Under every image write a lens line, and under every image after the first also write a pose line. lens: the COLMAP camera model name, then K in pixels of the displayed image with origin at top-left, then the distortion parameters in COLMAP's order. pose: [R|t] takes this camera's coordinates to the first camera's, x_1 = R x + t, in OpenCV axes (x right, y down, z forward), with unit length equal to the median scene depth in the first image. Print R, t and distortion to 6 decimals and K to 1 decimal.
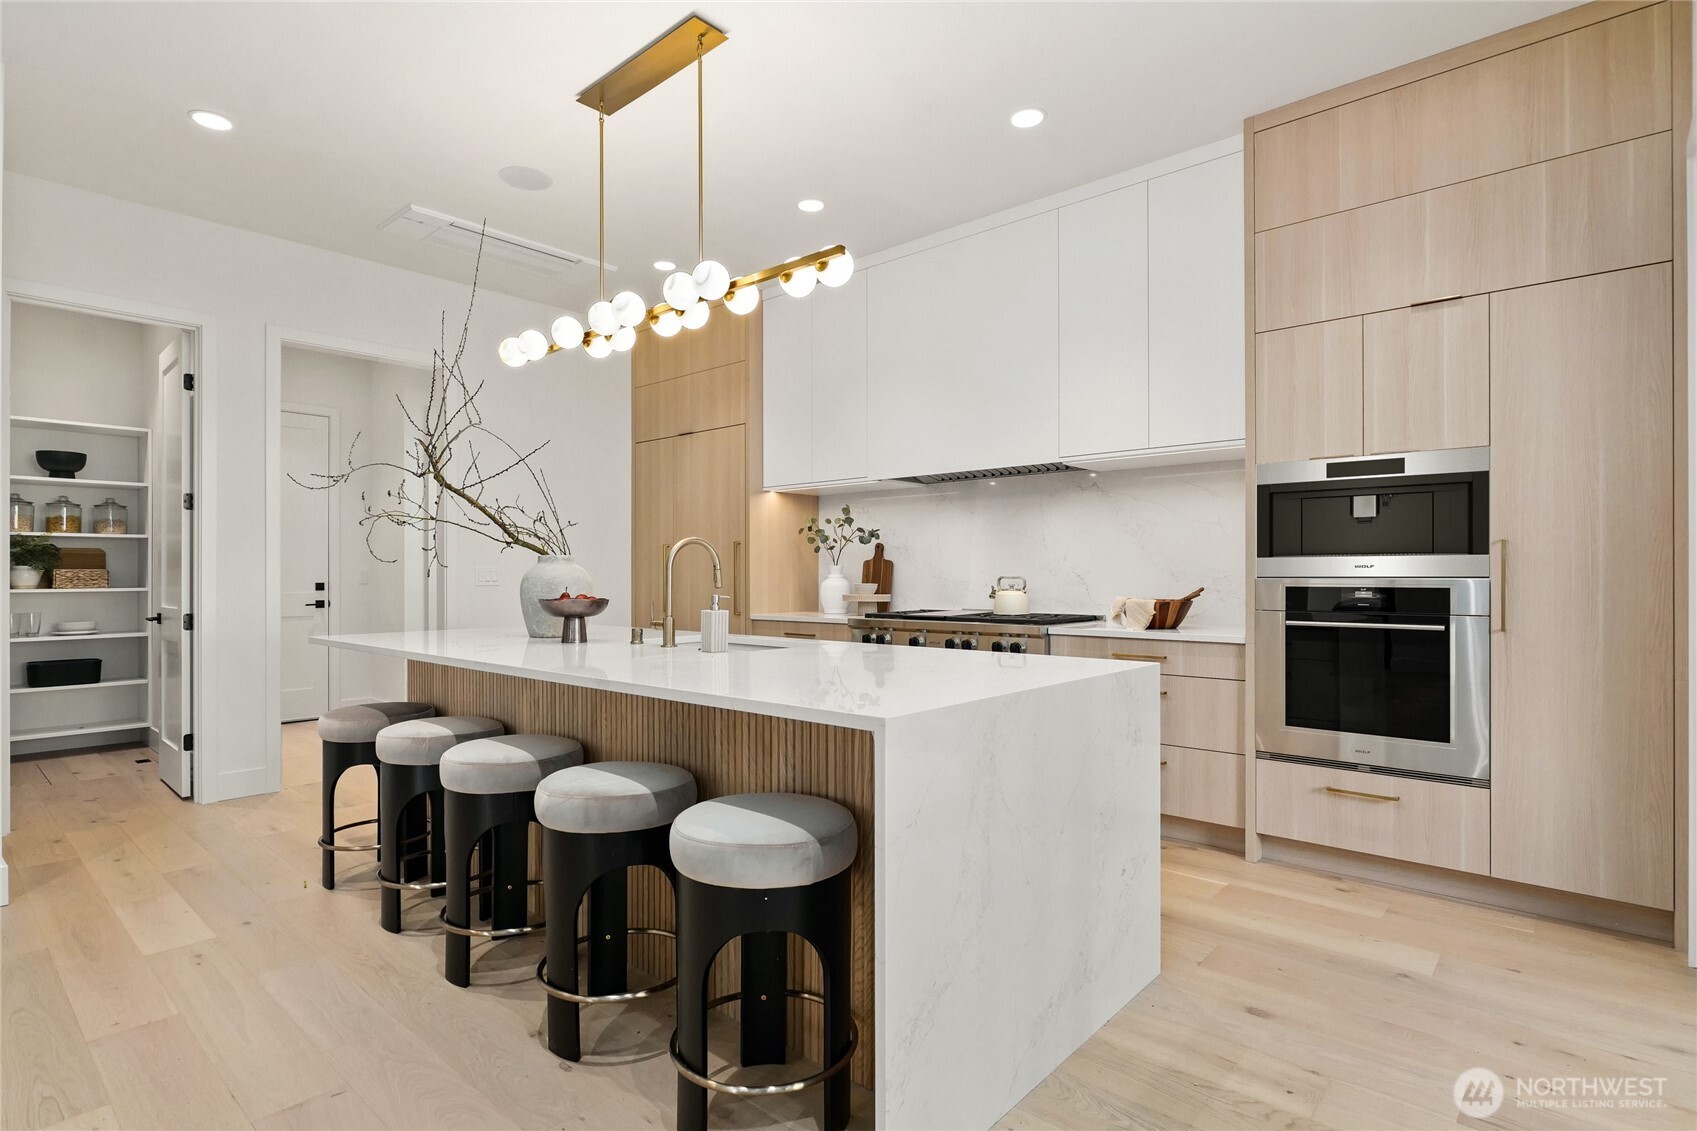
lens RADIAL K [[830.5, 0, 848.2], [0, 830.5, 570.9], [0, 0, 1]] dist [0.001178, 0.000140]
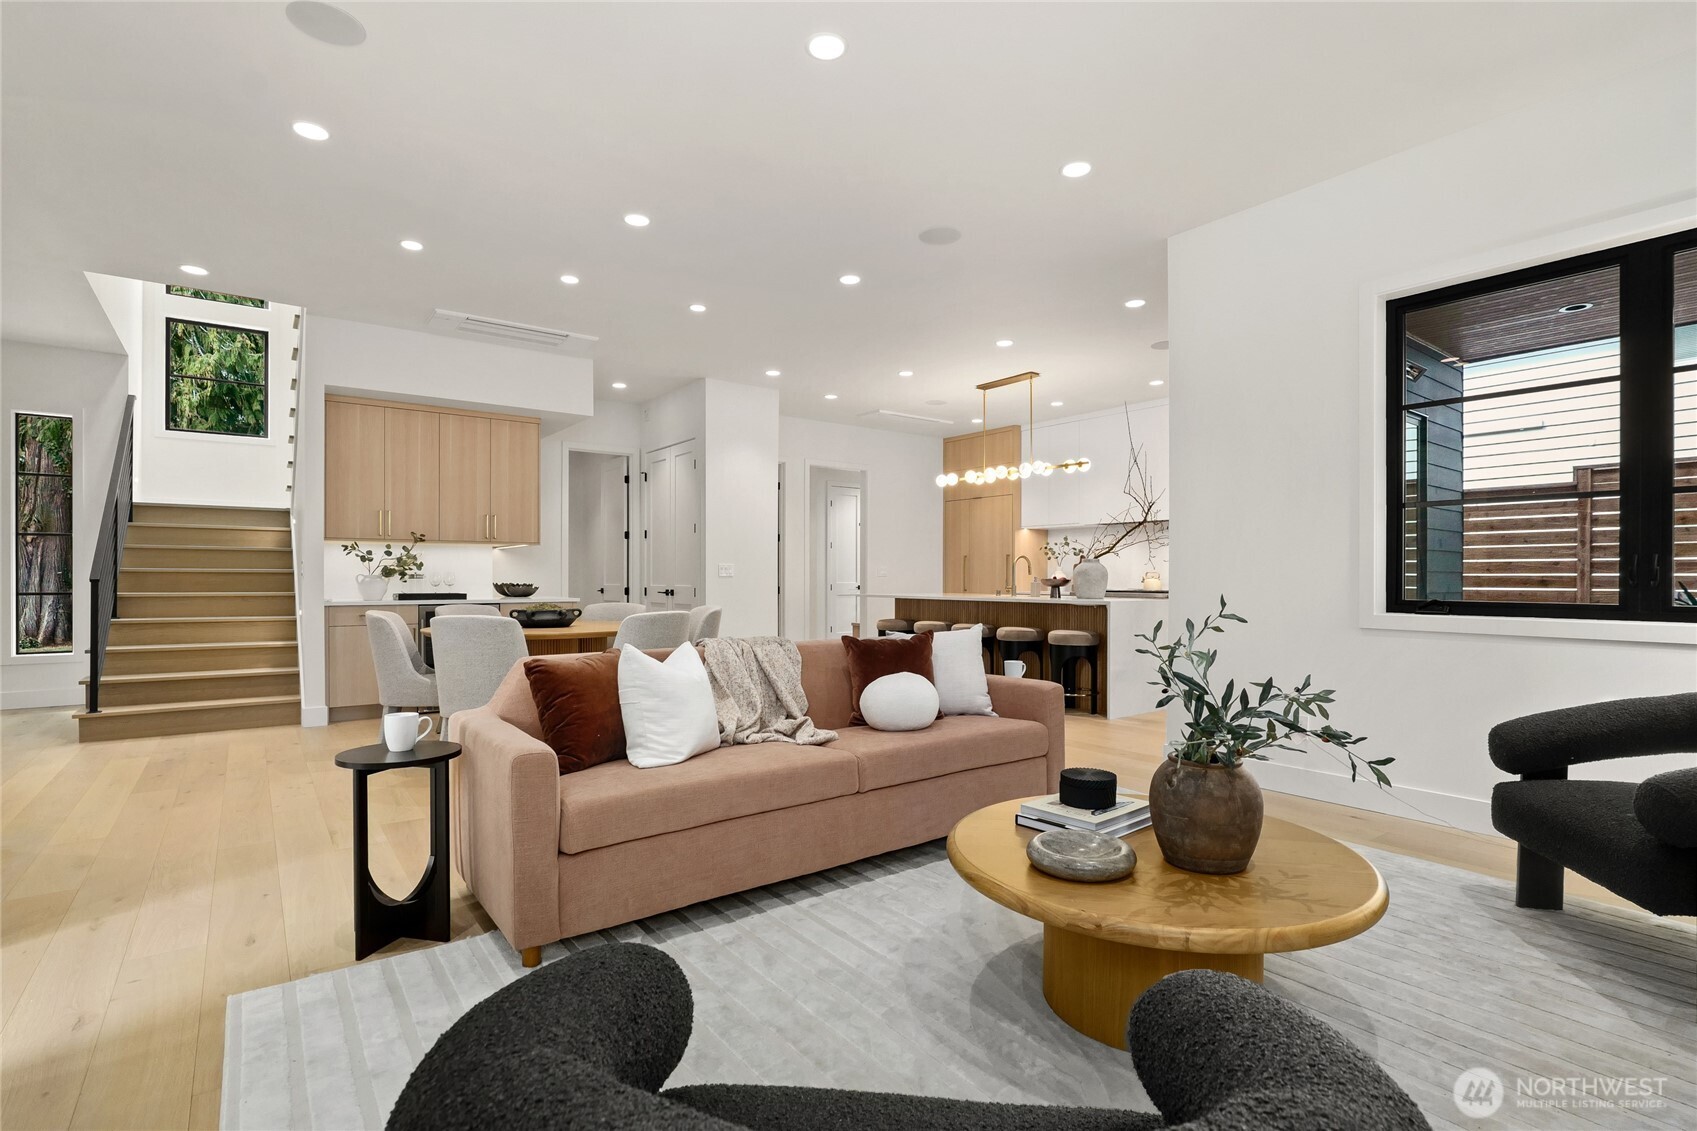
lens RADIAL K [[793.8, 0, 852.7], [0, 793.8, 573.7], [0, 0, 1]] dist [-0.000270, -0.000003]
pose [[0.980870, 0.005335, -0.194593, -0.154910], [-0.005057, 0.999985, 0.001925, 0.010372], [0.194600, -0.000904, 0.980882, -1.105431]]
